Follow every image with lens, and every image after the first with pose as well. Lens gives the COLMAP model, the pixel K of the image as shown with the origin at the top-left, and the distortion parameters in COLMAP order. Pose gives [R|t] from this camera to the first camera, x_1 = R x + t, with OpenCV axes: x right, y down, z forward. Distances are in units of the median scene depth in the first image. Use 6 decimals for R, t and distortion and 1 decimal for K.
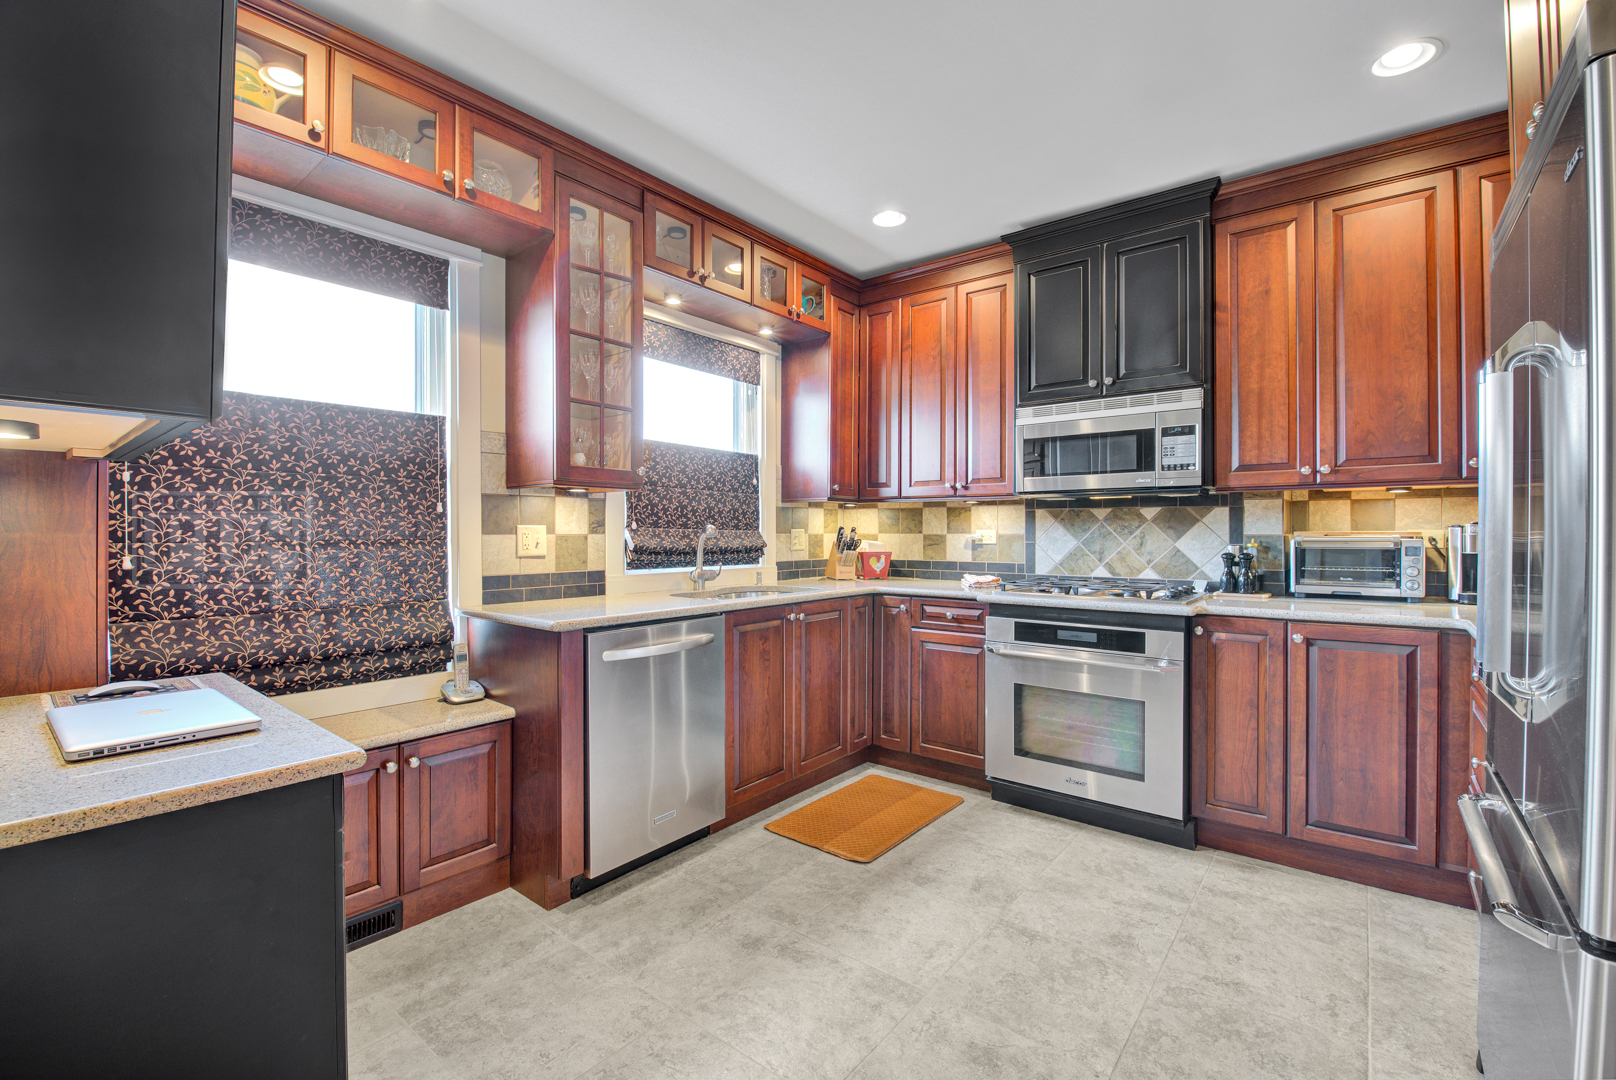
lens RADIAL K [[718.0, 0, 812.5], [0, 718.0, 536.0], [0, 0, 1]] dist [-0.003603, -0.005695]
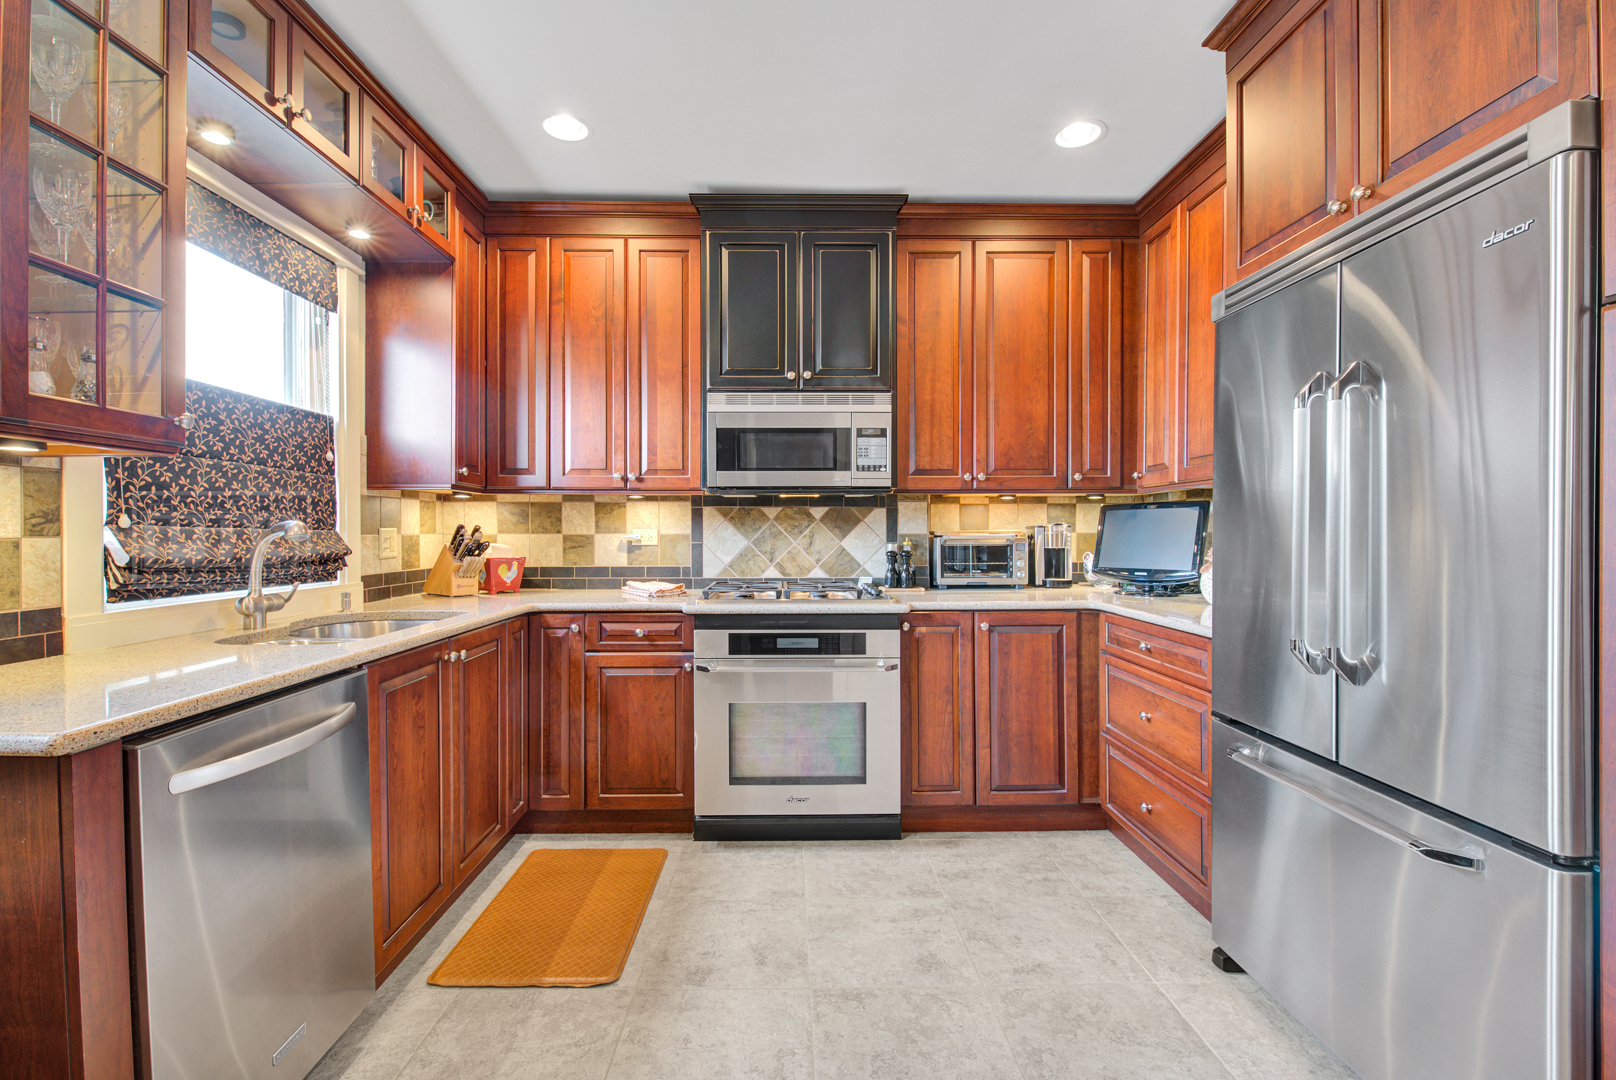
lens RADIAL K [[718.0, 0, 825.6], [0, 718.0, 534.2], [0, 0, 1]] dist [-0.003603, -0.005695]
pose [[0.764835, -0.004073, 0.644214, -0.210585], [0.005312, 0.999986, 0.000016, -0.002057], [-0.644205, 0.003410, 0.764846, 0.269732]]
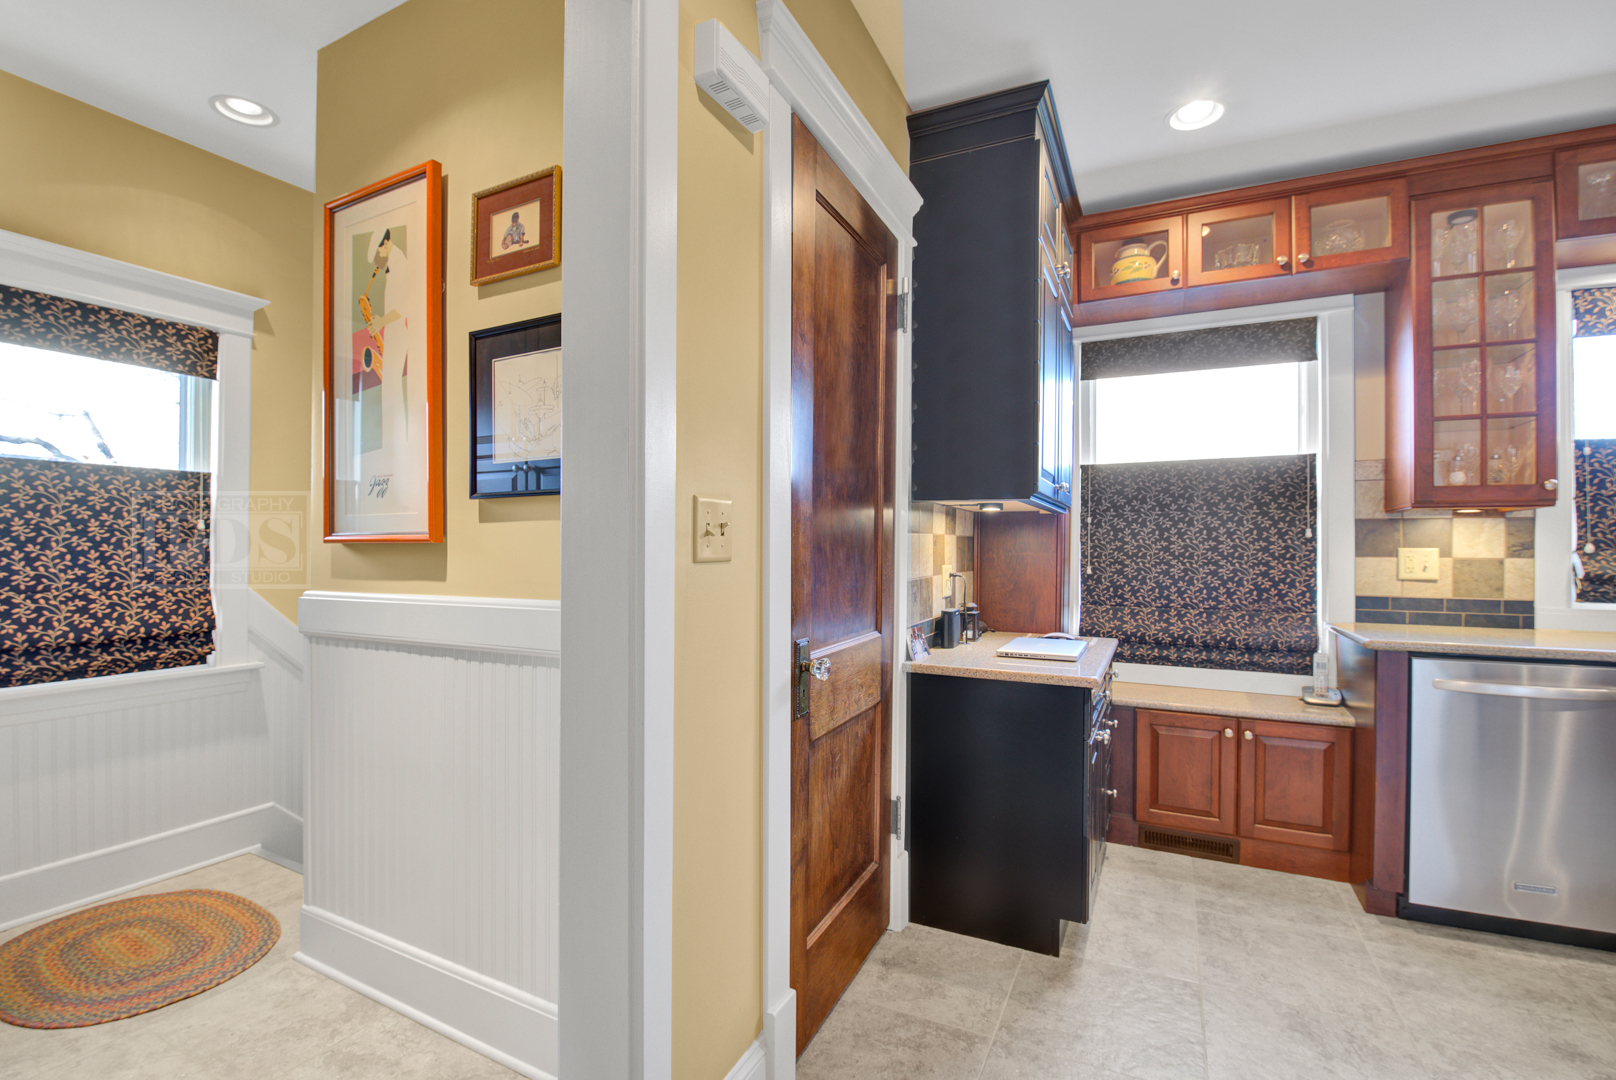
lens RADIAL K [[718.0, 0, 799.2], [0, 718.0, 544.8], [0, 0, 1]] dist [-0.003603, -0.005695]
pose [[0.216362, 0.002160, -0.976311, 0.372036], [-0.009893, 0.999951, 0.000020, -0.010906], [0.976263, 0.009655, 0.216372, -0.041849]]
